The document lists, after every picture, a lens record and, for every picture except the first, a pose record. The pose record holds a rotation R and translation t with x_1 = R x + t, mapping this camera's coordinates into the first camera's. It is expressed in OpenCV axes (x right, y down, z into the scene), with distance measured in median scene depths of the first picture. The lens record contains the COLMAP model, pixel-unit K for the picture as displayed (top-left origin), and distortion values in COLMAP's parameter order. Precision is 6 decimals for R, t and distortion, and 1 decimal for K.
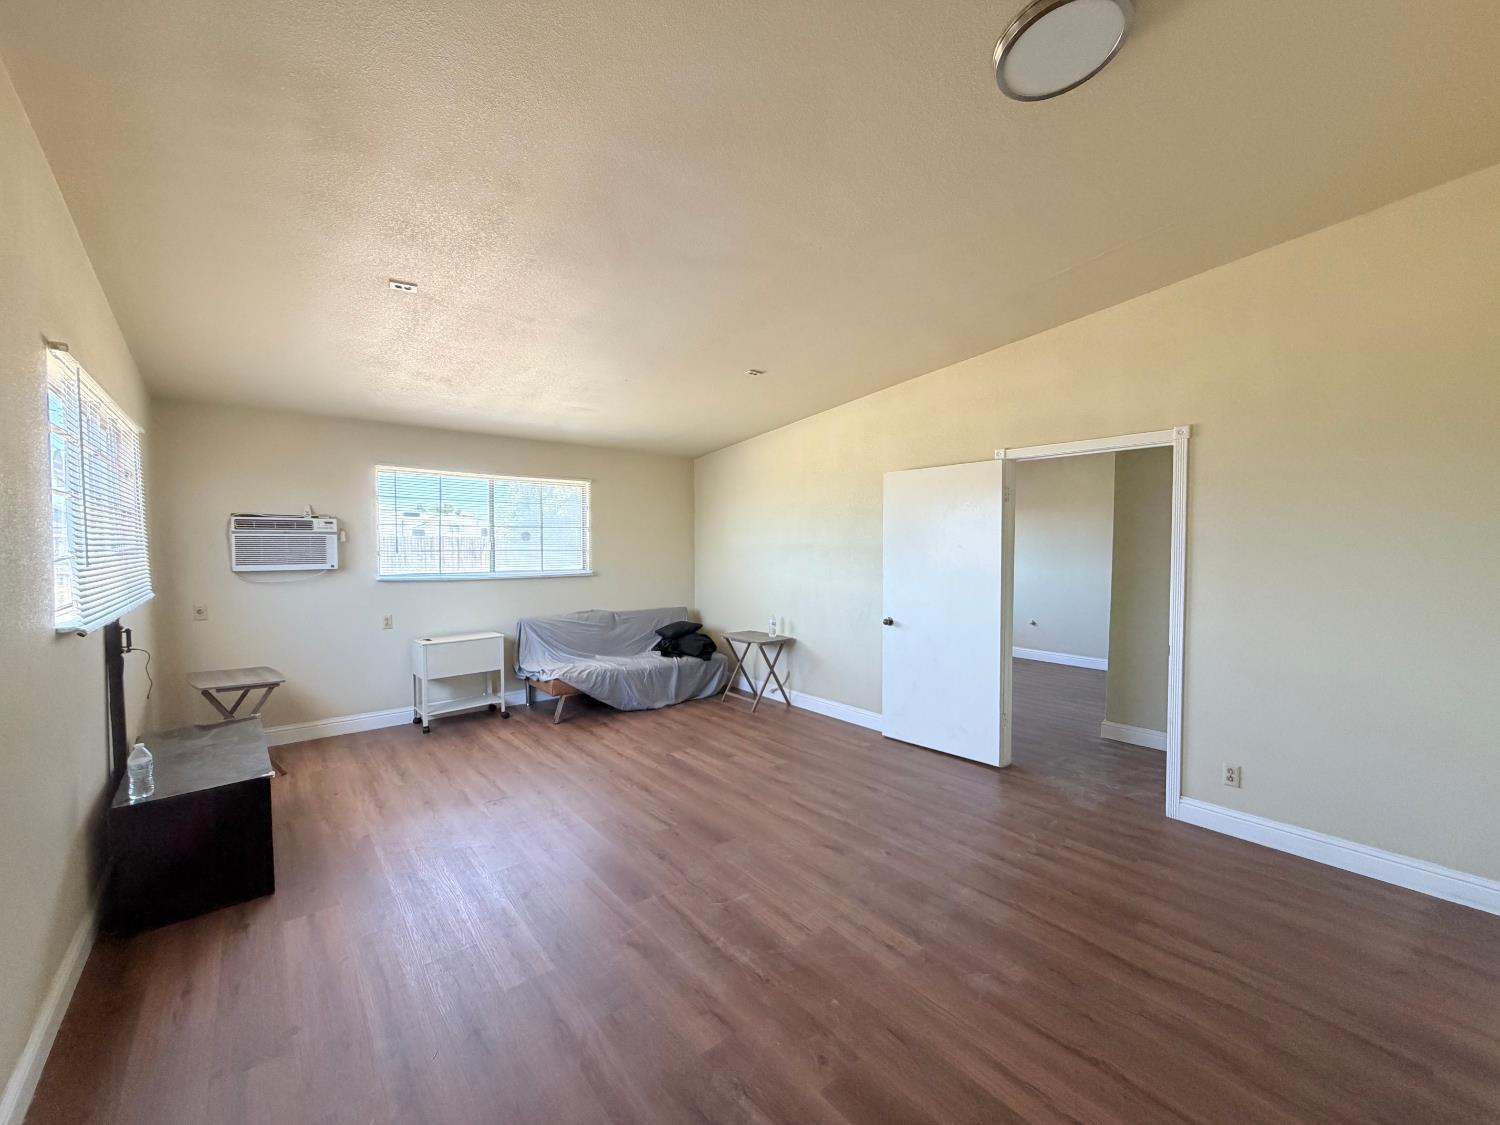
lens RADIAL K [[597.1, 0, 739.2], [0, 597.1, 570.8], [0, 0, 1]] dist [0.003470, -0.000856]
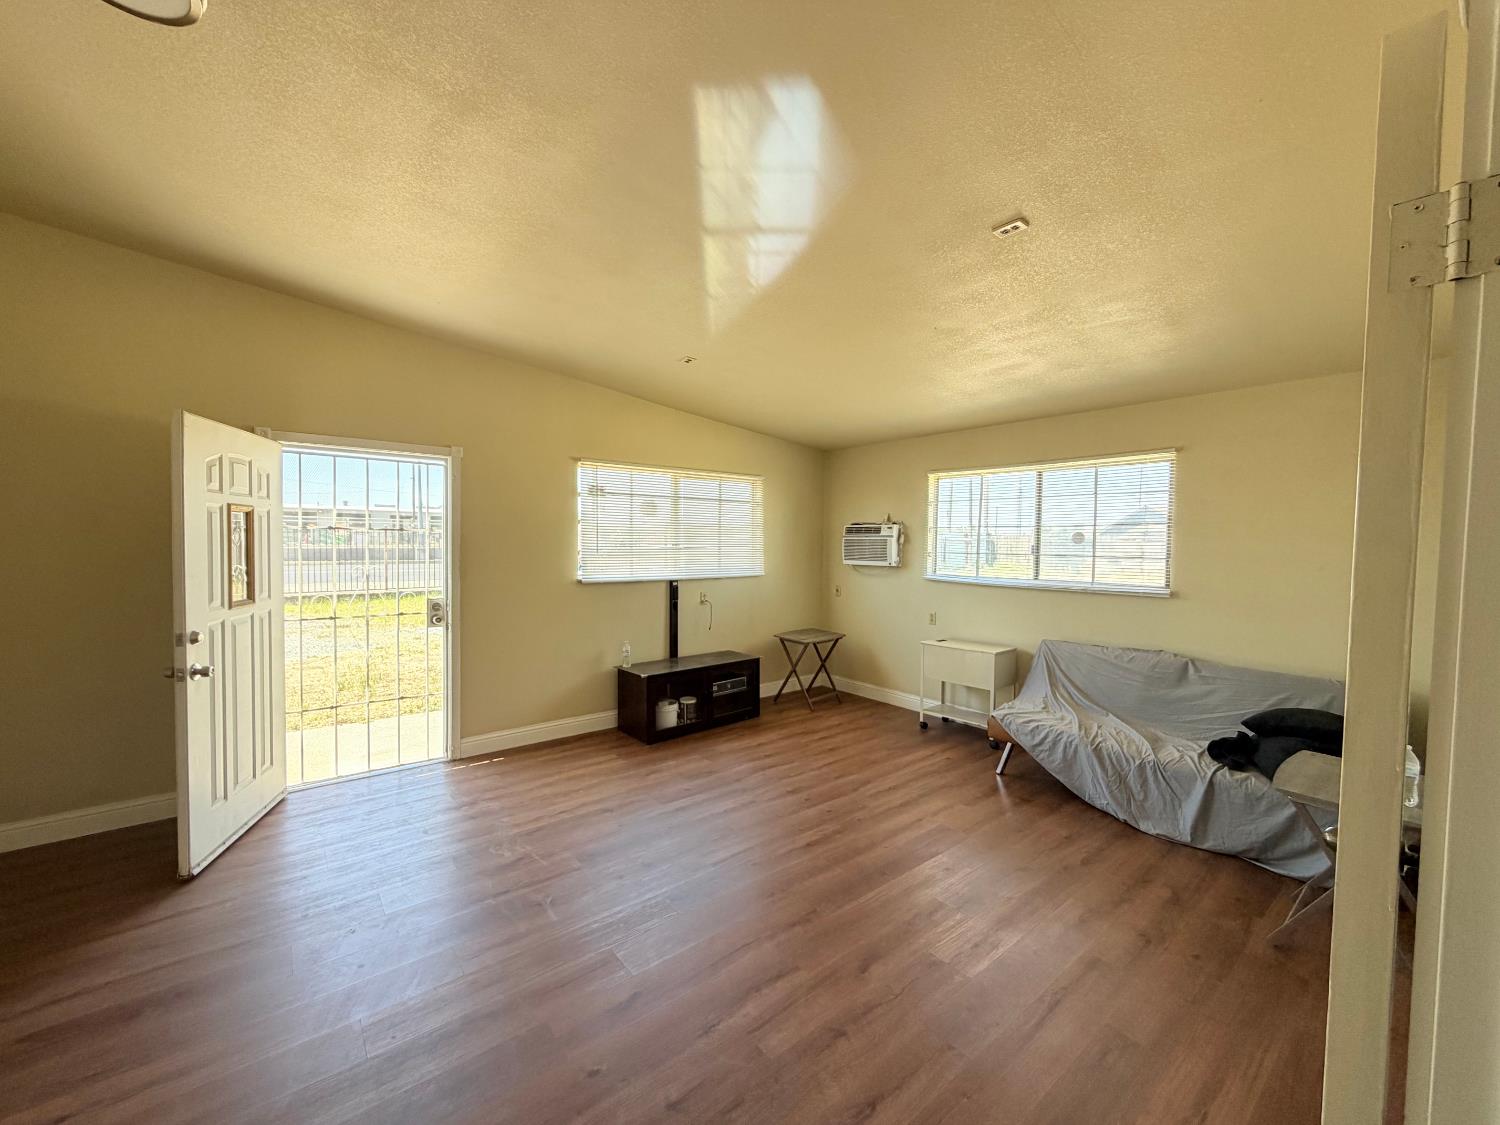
lens RADIAL K [[597.1, 0, 750.4], [0, 597.1, 563.7], [0, 0, 1]] dist [0.003470, -0.000856]
pose [[-0.003871, 0.038095, -0.999267, 0.512287], [-0.052101, 0.997909, 0.038245, -0.038393], [0.998634, 0.052211, -0.001878, 0.701461]]
